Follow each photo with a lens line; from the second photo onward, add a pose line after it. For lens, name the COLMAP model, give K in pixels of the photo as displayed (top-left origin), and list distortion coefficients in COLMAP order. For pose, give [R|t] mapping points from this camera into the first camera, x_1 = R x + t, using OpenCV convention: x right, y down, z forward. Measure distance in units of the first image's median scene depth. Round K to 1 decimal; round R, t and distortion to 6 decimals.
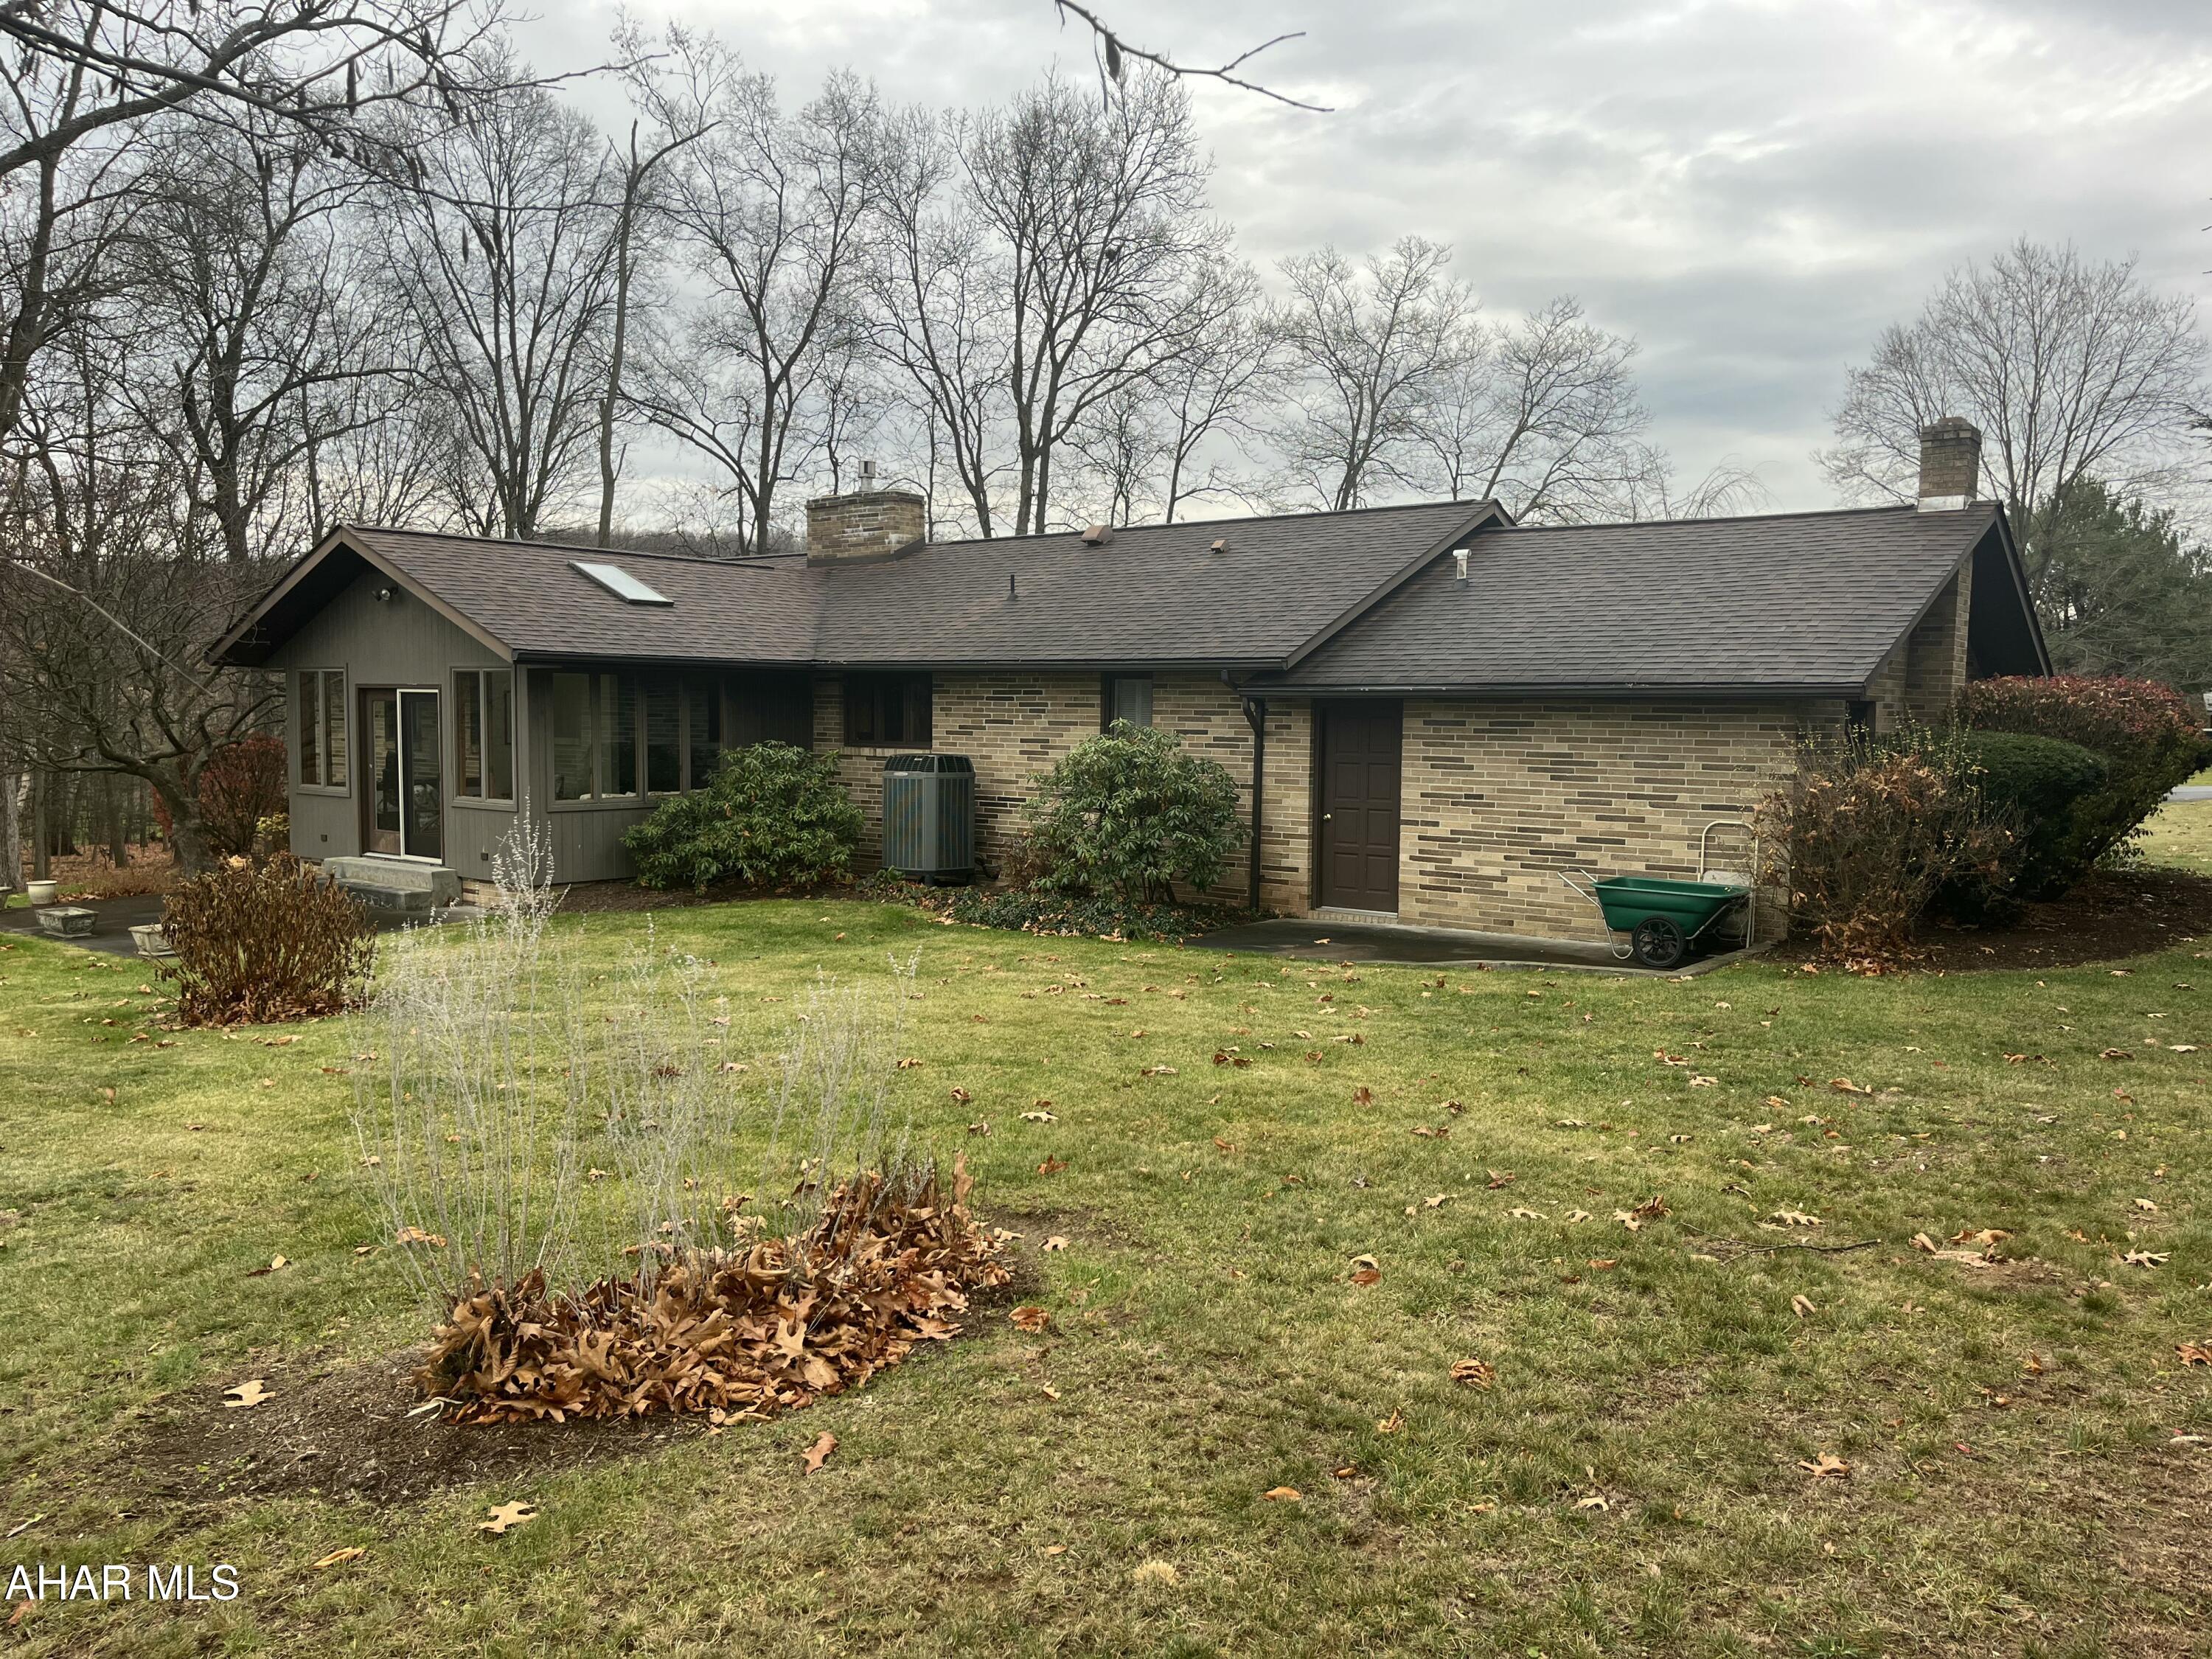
lens RADIAL K [[1680.9, 0, 1106.0], [0, 1680.9, 829.5], [0, 0, 1]] dist [0.077753, -0.116196]
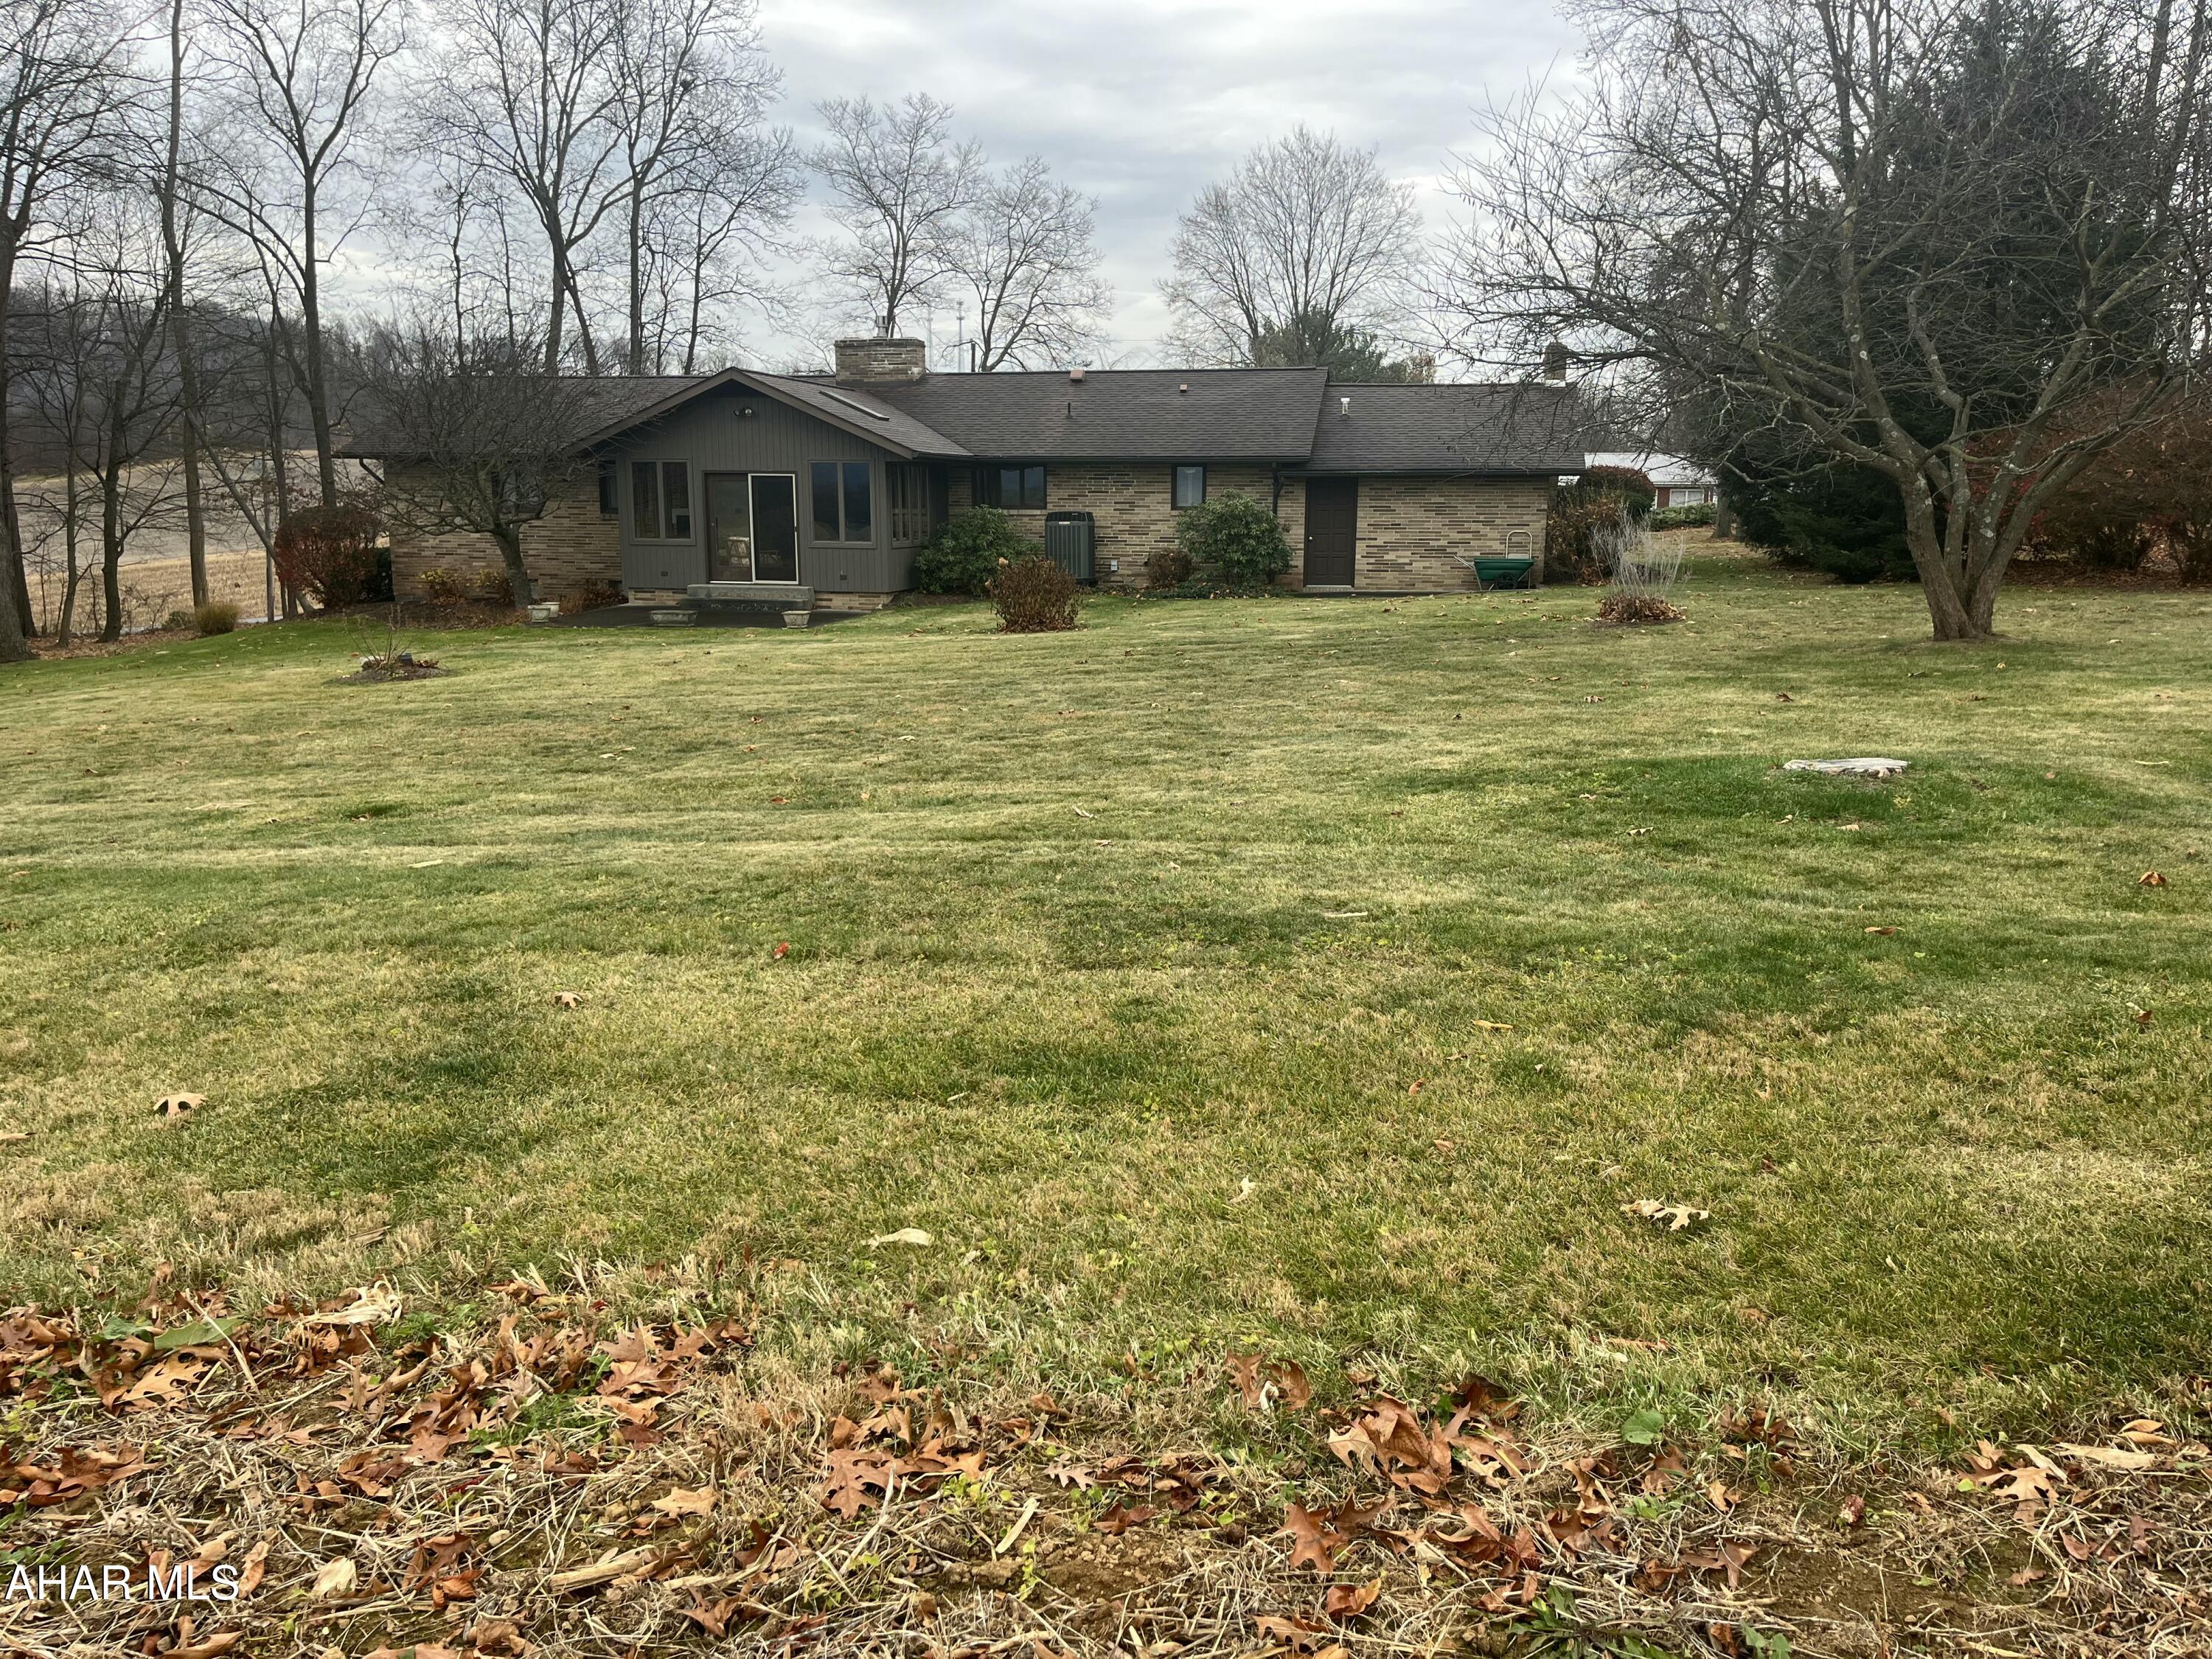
lens RADIAL K [[1680.9, 0, 1106.0], [0, 1680.9, 829.5], [0, 0, 1]] dist [0.077753, -0.116196]
pose [[0.888542, -0.098298, 0.448141, -1.002748], [0.040111, 0.989682, 0.137553, 0.048561], [-0.457038, -0.104246, 0.883317, -0.672893]]
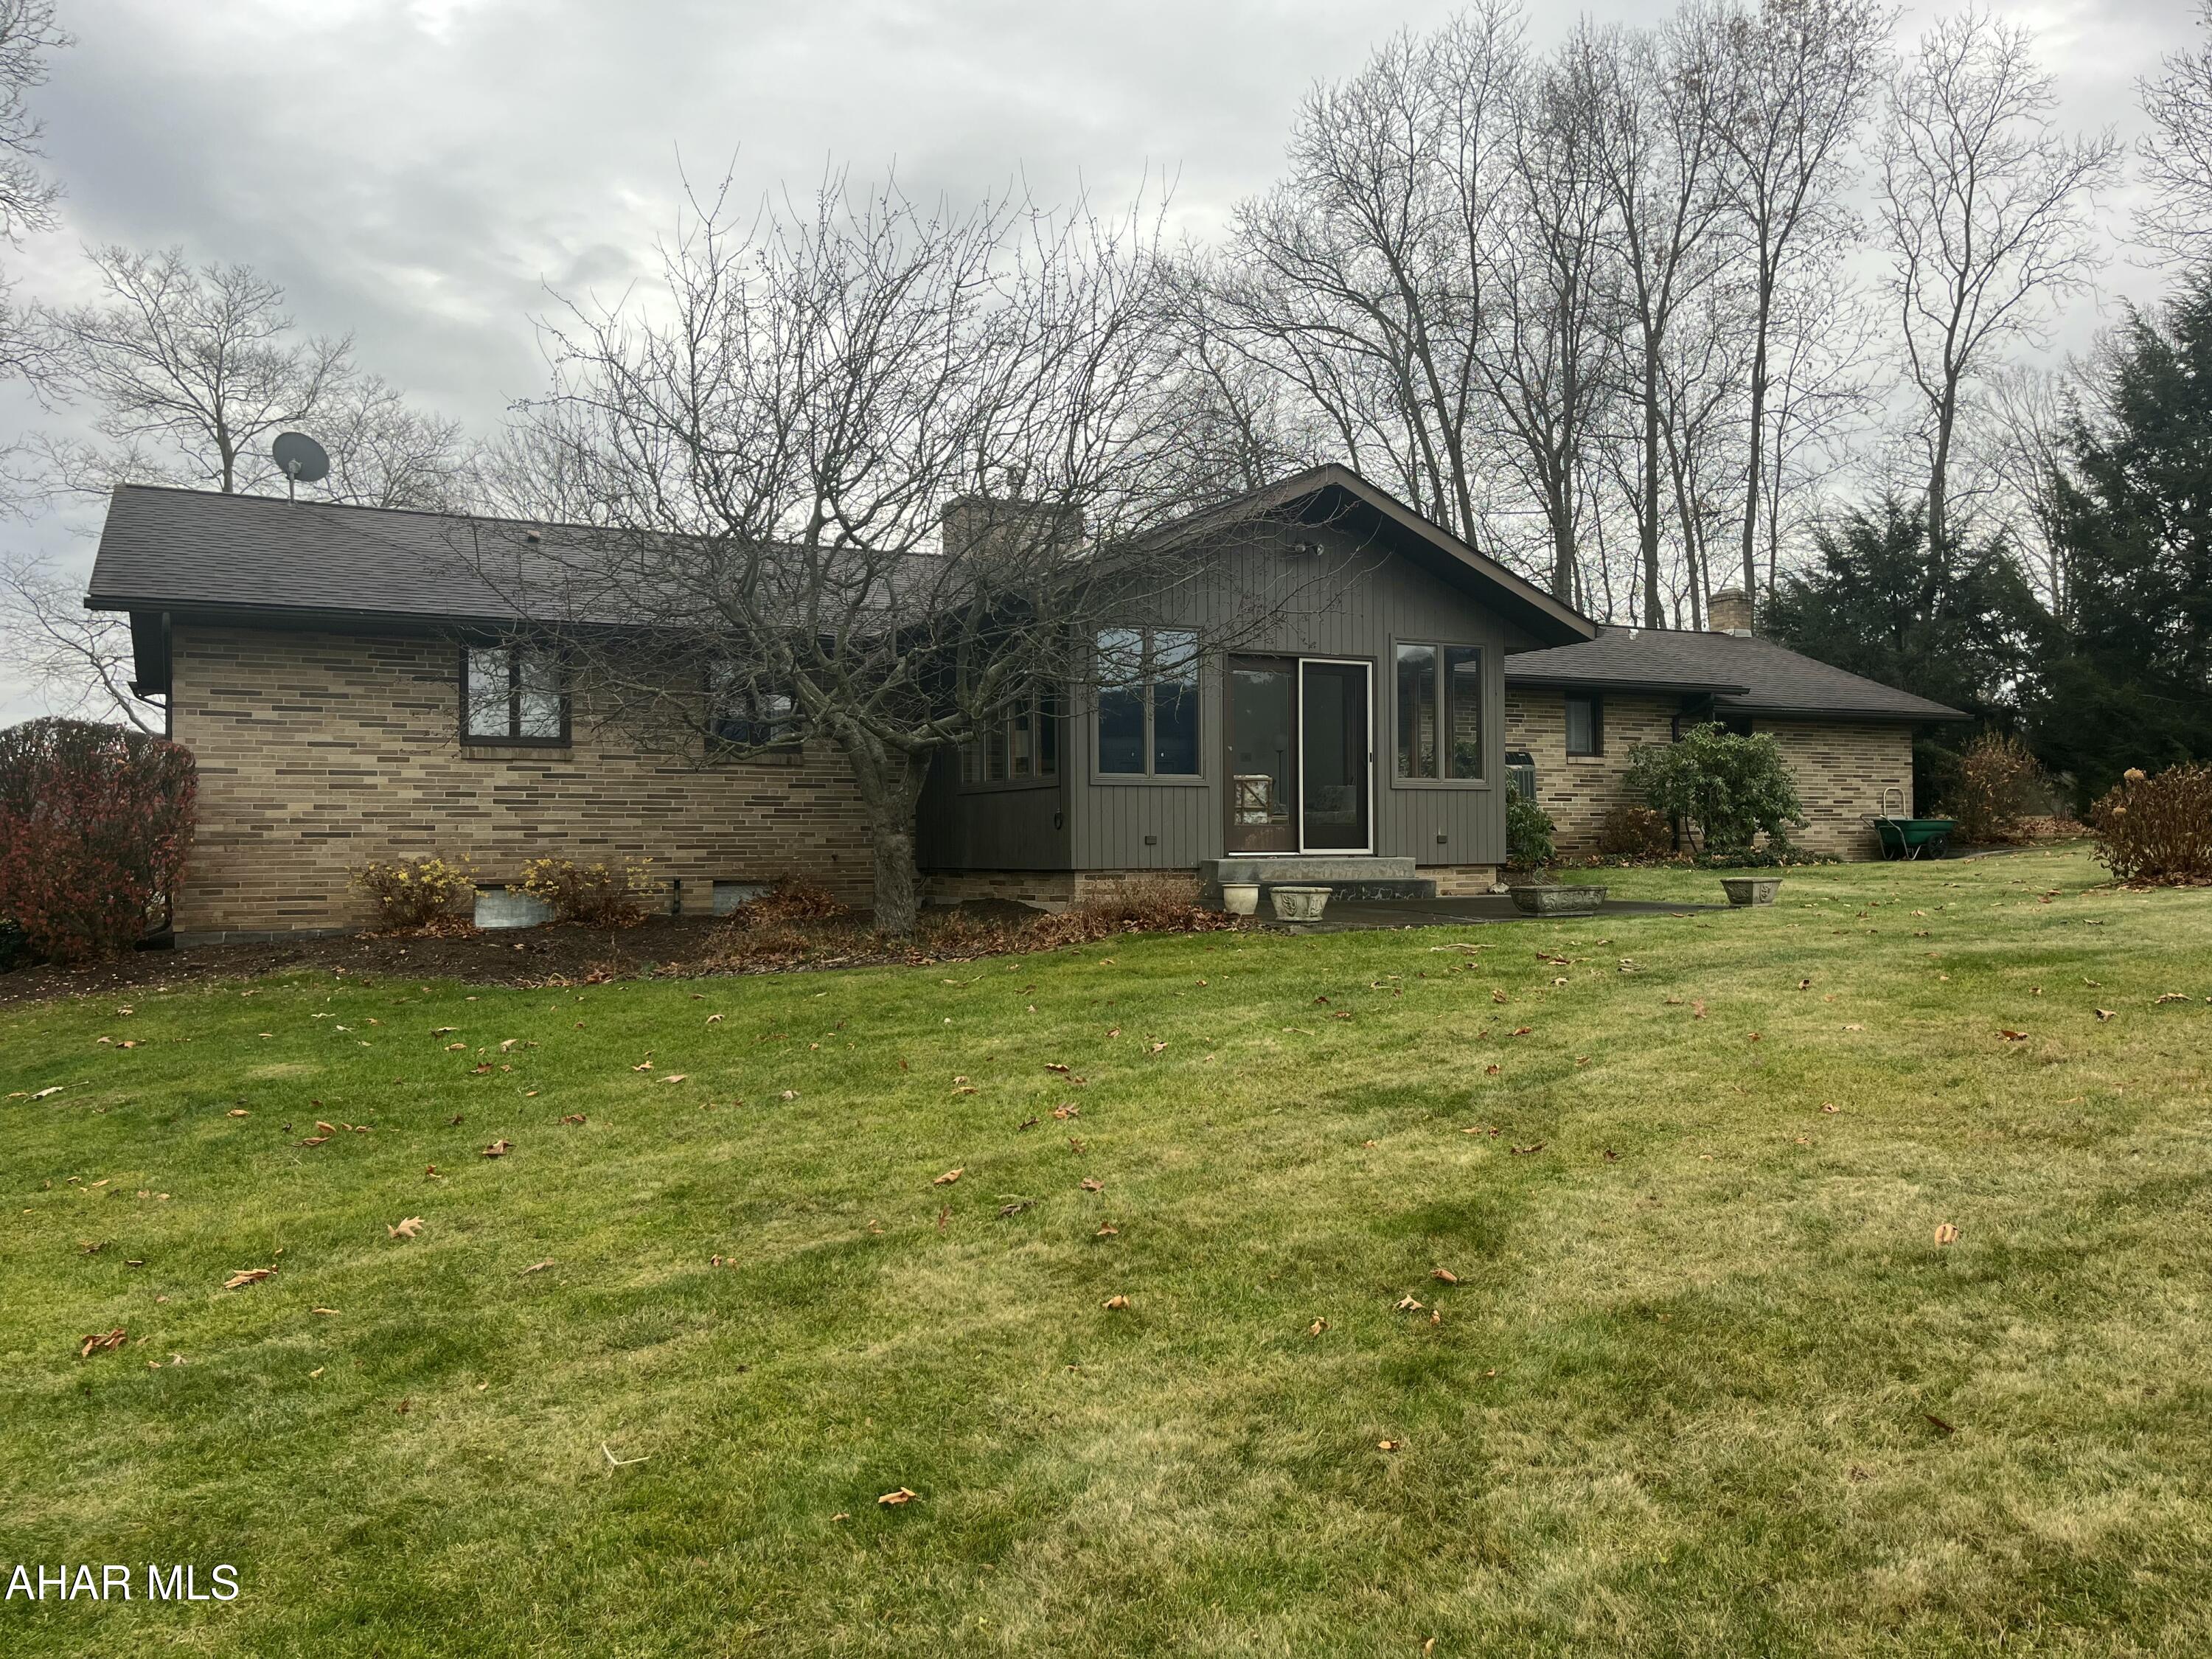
lens RADIAL K [[1680.9, 0, 1106.0], [0, 1680.9, 829.5], [0, 0, 1]] dist [0.077753, -0.116196]
pose [[0.415830, -0.001498, 0.909441, -1.448787], [0.080548, 0.996129, -0.035188, 0.031589], [-0.905868, 0.087886, 0.414341, 0.860916]]
